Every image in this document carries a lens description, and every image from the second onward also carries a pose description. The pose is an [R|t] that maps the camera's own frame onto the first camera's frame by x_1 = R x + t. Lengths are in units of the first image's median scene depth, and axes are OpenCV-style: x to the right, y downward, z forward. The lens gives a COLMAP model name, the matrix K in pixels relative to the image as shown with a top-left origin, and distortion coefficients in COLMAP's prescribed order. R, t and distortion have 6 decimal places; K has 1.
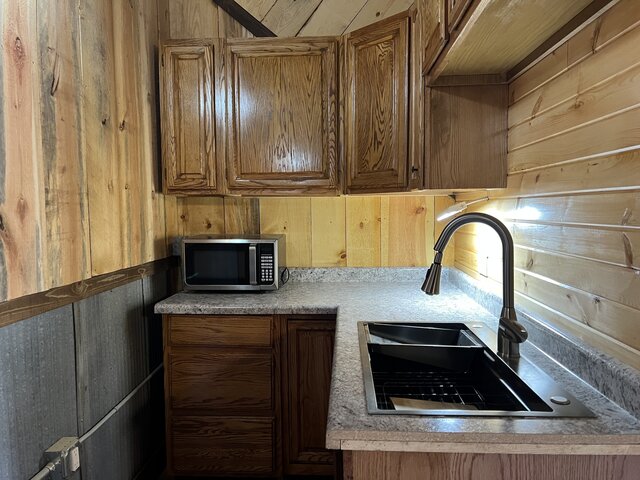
lens RADIAL K [[476.2, 0, 320.4], [0, 476.2, 240.2], [0, 0, 1]] dist [0.046585, -0.054265]
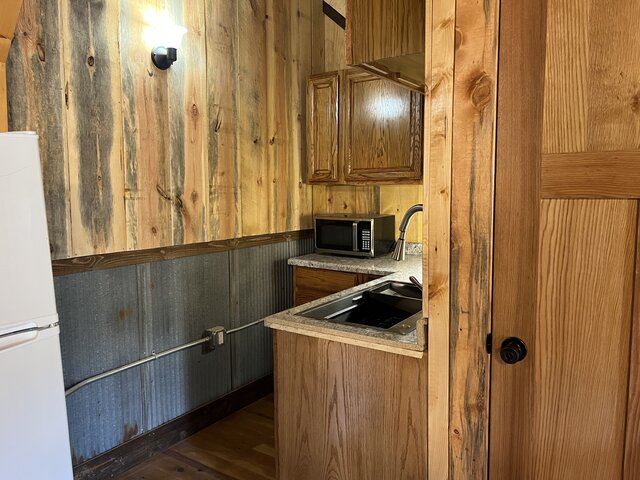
lens RADIAL K [[476.2, 0, 323.8], [0, 476.2, 235.8], [0, 0, 1]] dist [0.046585, -0.054265]
pose [[0.857193, 0.054081, -0.512149, 0.567158], [-0.035451, 0.998308, 0.046082, -0.012467], [0.513775, -0.021345, 0.857660, -0.250327]]
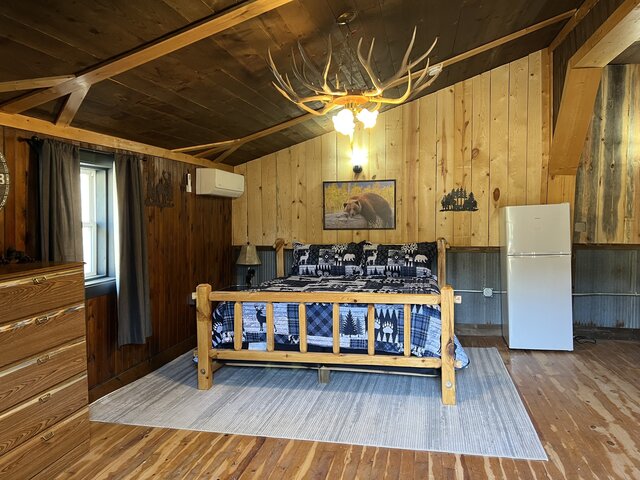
lens RADIAL K [[476.2, 0, 315.5], [0, 476.2, 240.8], [0, 0, 1]] dist [0.046585, -0.054265]
pose [[-0.193761, 0.058369, -0.979311, 2.601501], [-0.054416, 0.996052, 0.070134, -0.015219], [0.979538, 0.066880, -0.189820, -0.692514]]
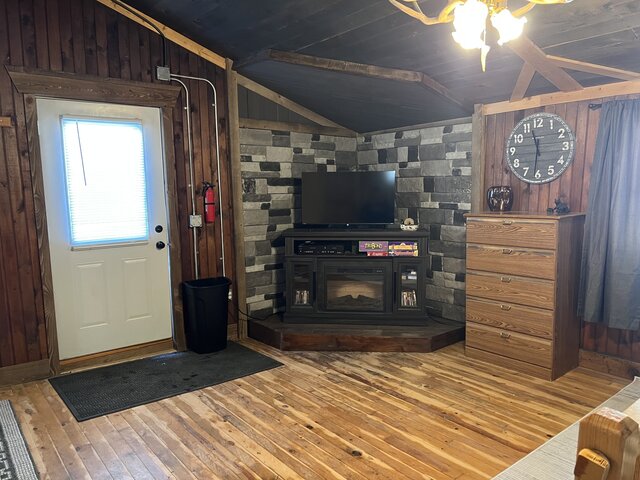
lens RADIAL K [[476.2, 0, 319.5], [0, 476.2, 237.6], [0, 0, 1]] dist [0.046585, -0.054265]
pose [[-0.658200, -0.076305, 0.748966, -2.555273], [0.072546, 0.983792, 0.163984, -0.160602], [-0.749339, 0.162269, -0.641996, 1.174670]]
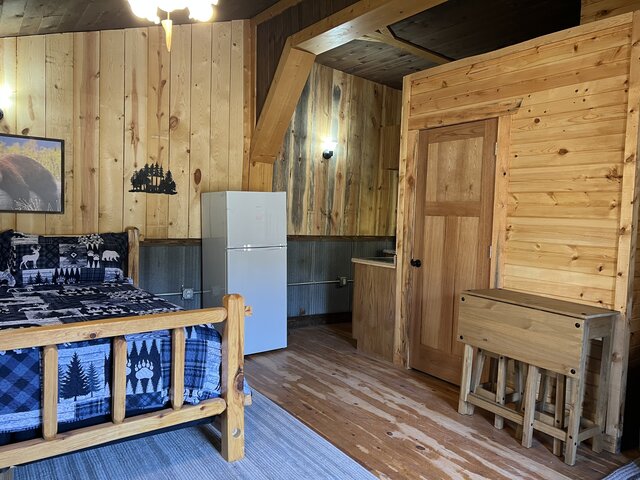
lens RADIAL K [[476.2, 0, 321.9], [0, 476.2, 242.0], [0, 0, 1]] dist [0.046585, -0.054265]
pose [[0.614202, 0.075356, -0.785543, 1.848699], [-0.094063, 0.995325, 0.021933, 0.068072], [0.783523, 0.060419, 0.618418, -1.177926]]
